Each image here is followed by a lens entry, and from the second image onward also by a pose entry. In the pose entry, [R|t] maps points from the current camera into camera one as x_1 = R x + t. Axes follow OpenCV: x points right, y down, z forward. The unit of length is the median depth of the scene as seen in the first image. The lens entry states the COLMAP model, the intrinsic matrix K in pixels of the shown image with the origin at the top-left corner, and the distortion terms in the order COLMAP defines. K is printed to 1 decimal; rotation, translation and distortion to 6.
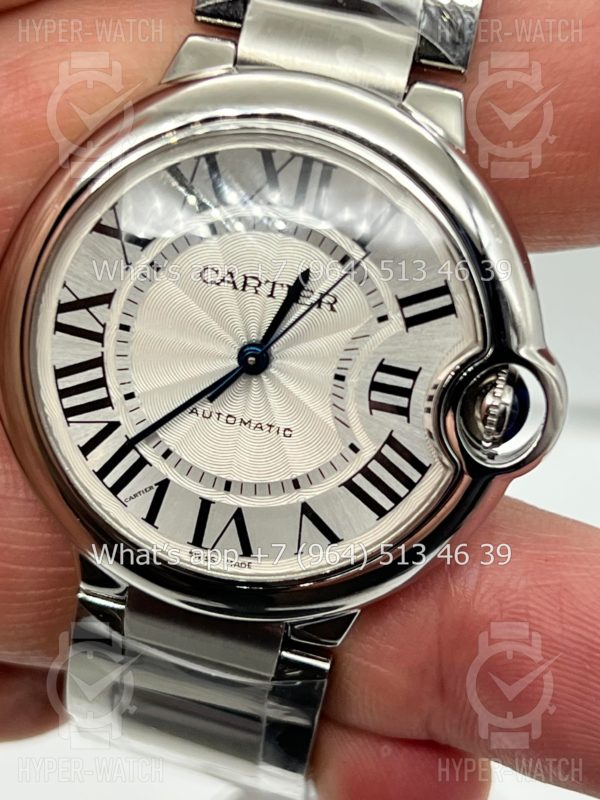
lens RADIAL K [[2275.3, 0, 294.8], [0, 2275.3, 397.7], [0, 0, 1]] dist [0.755453, 0.000000]
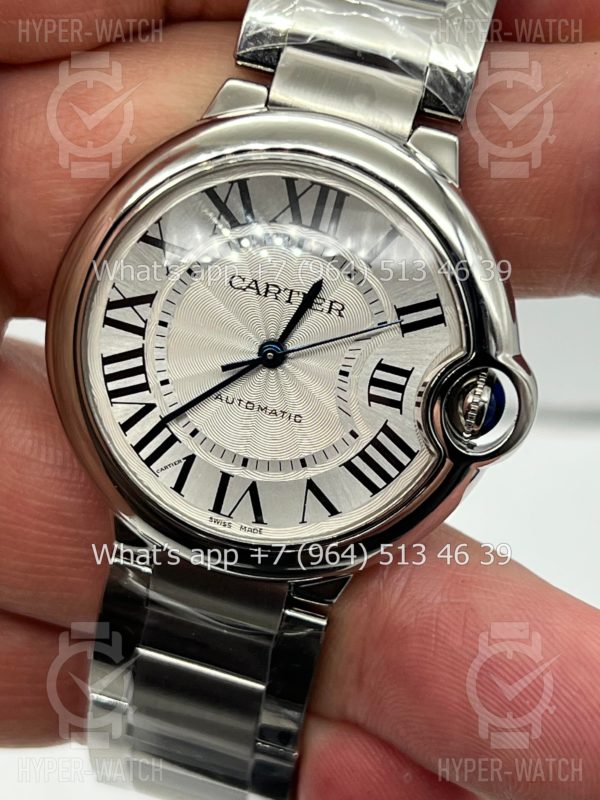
lens RADIAL K [[2275.3, 0, 291.5], [0, 2275.3, 393.7], [0, 0, 1]] dist [0.755453, 0.000000]
pose [[0.999143, 0.041227, -0.003597, -0.002719], [-0.041298, 0.998895, -0.022414, 0.028823], [0.002669, 0.022543, 0.999742, -0.173213]]
